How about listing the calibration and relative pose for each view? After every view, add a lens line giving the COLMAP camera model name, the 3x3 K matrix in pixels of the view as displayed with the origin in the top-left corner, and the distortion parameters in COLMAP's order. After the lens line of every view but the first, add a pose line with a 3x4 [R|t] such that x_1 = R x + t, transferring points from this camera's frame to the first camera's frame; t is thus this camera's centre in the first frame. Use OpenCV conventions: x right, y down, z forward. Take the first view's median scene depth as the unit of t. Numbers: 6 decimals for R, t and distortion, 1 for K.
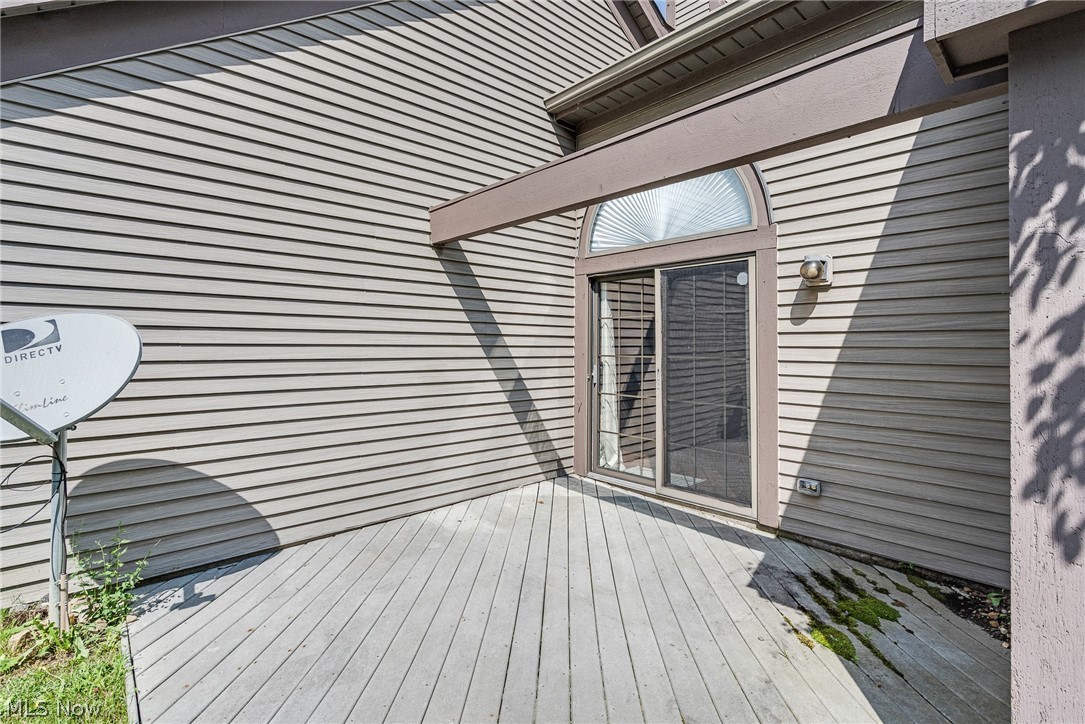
lens RADIAL K [[530.0, 0, 541.6], [0, 530.0, 341.6], [0, 0, 1]] dist [-0.003947, -0.000149]
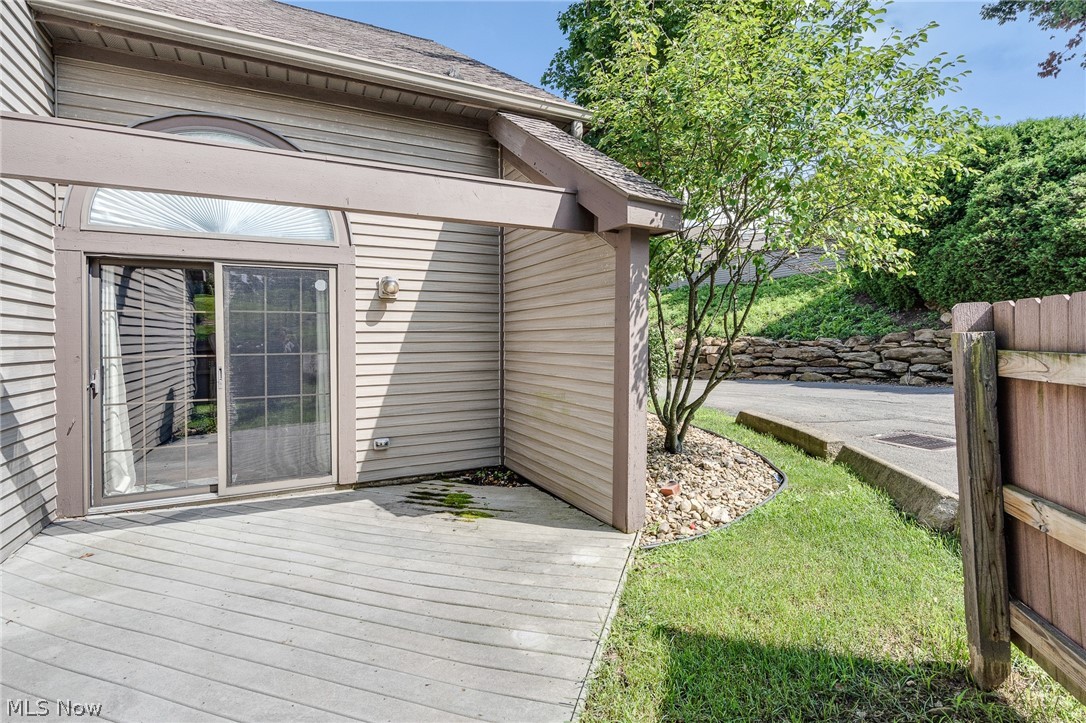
lens RADIAL K [[483.1, 0, 538.9], [0, 483.1, 363.5], [0, 0, 1]] dist [-0.004186, -0.000002]
pose [[0.275532, -0.050691, 0.959955, -0.578625], [0.005822, 0.998678, 0.051065, 0.003175], [-0.961274, -0.008481, 0.275463, 0.258197]]
